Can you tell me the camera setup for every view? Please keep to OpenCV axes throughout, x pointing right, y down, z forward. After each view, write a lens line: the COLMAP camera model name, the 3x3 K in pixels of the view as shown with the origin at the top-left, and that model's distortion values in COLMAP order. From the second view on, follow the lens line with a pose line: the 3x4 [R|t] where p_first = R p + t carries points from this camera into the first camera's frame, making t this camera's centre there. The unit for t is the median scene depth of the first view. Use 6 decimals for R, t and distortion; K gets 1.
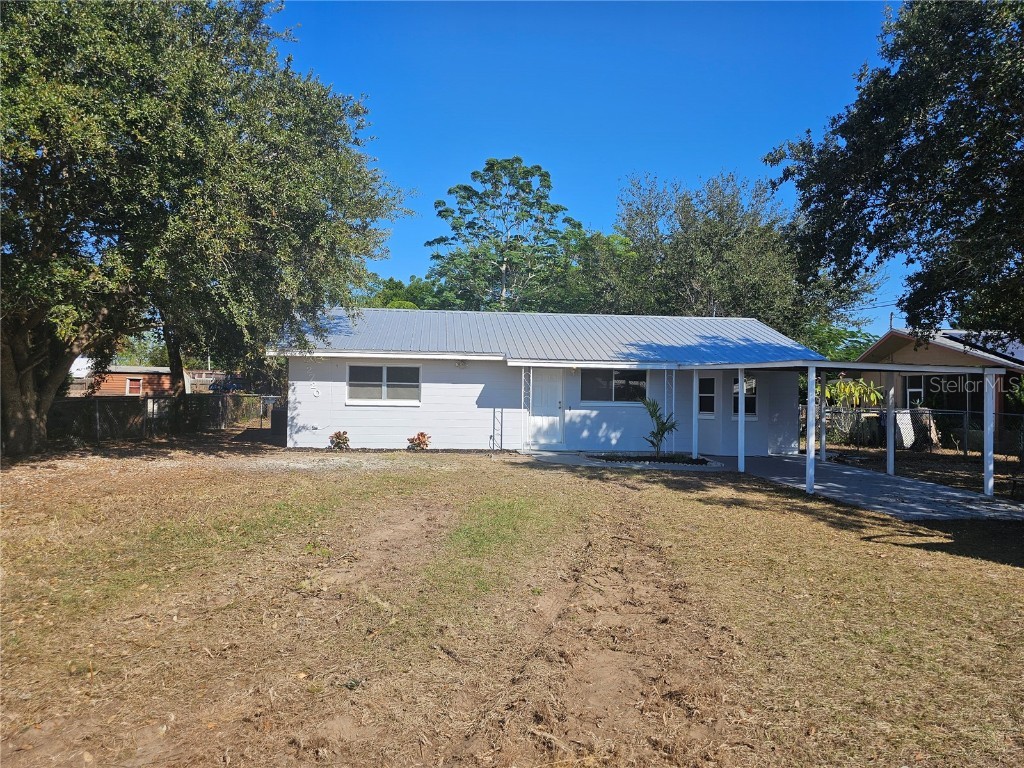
lens RADIAL K [[690.5, 0, 504.4], [0, 690.5, 390.8], [0, 0, 1]] dist [0.059283, -0.058447]
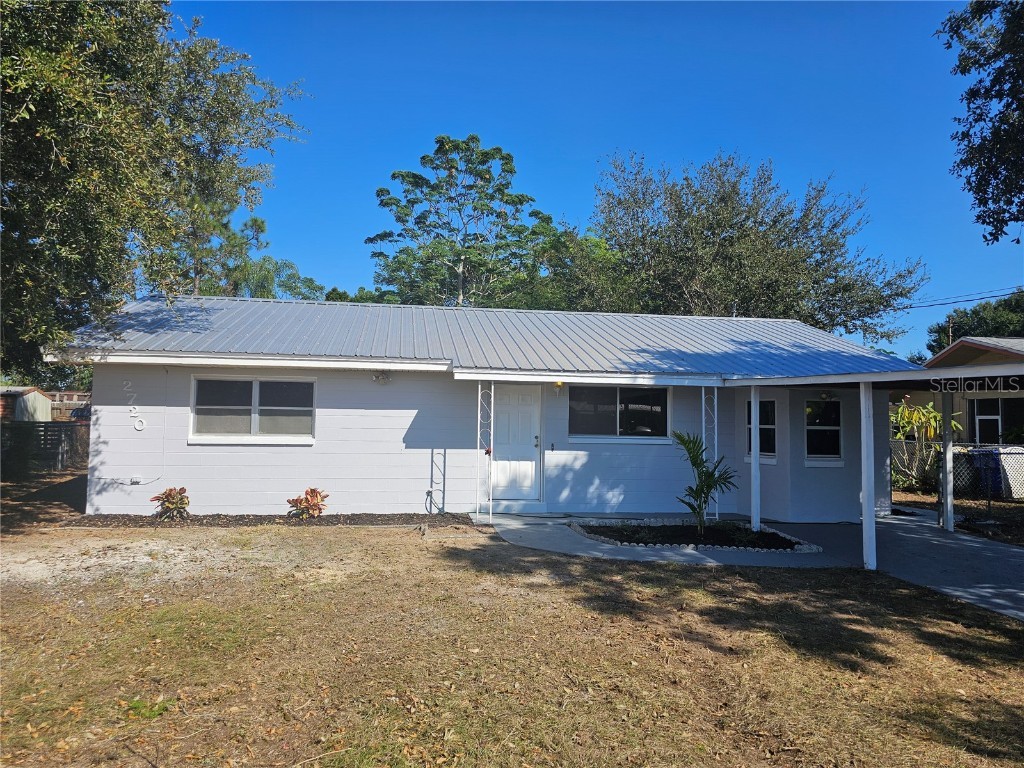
lens RADIAL K [[690.5, 0, 501.5], [0, 690.5, 378.9], [0, 0, 1]] dist [0.059283, -0.058447]
pose [[0.998566, 0.003085, 0.053439, 0.013444], [-0.000366, 0.998709, -0.050801, -0.005460], [-0.053527, 0.050708, 0.997278, 0.364261]]
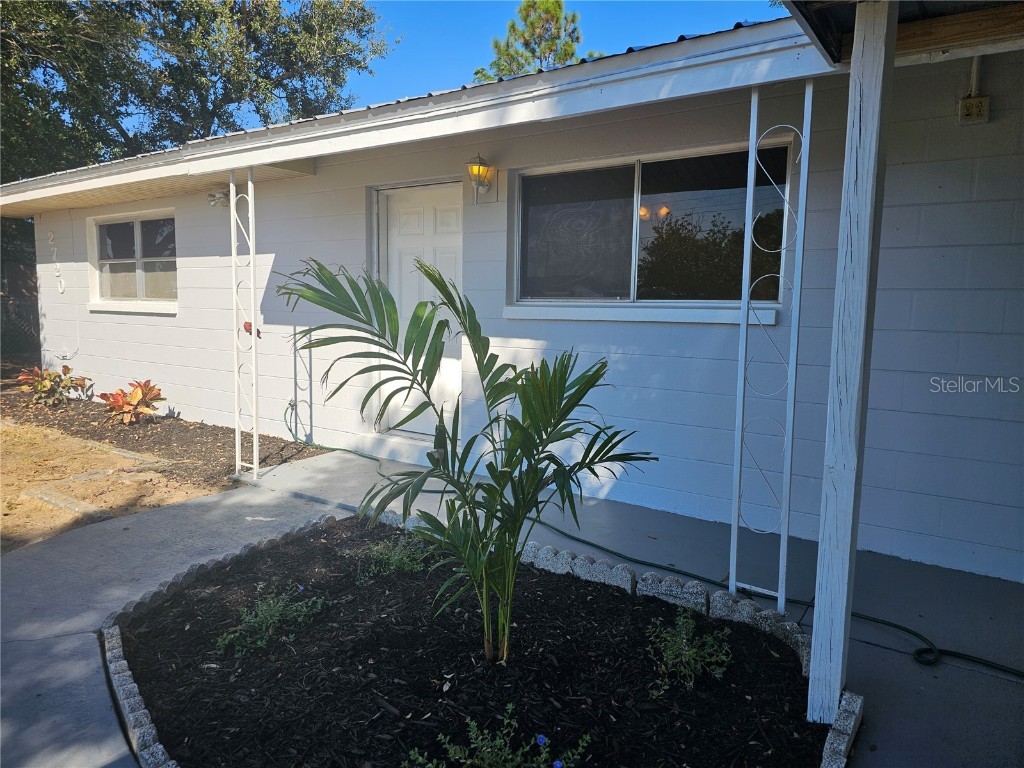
lens RADIAL K [[690.5, 0, 511.2], [0, 690.5, 378.1], [0, 0, 1]] dist [0.059283, -0.058447]
pose [[0.758485, 0.064773, -0.648463, 0.289043], [-0.000140, 0.995065, 0.099230, 0.018551], [0.651690, -0.075174, 0.754751, 0.812580]]
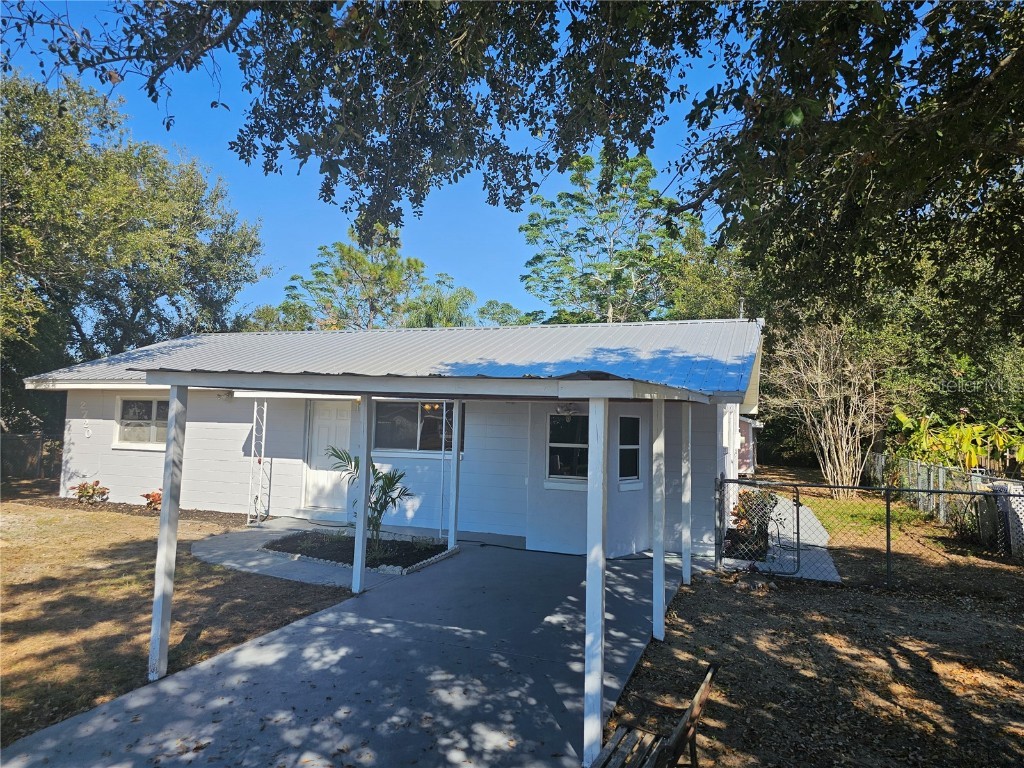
lens RADIAL K [[690.5, 0, 509.2], [0, 690.5, 387.5], [0, 0, 1]] dist [0.059283, -0.058447]
pose [[0.898145, -0.016284, -0.439398, 0.536354], [-0.011021, 0.998166, -0.059520, -0.006369], [0.439562, 0.058300, 0.896318, 0.461486]]
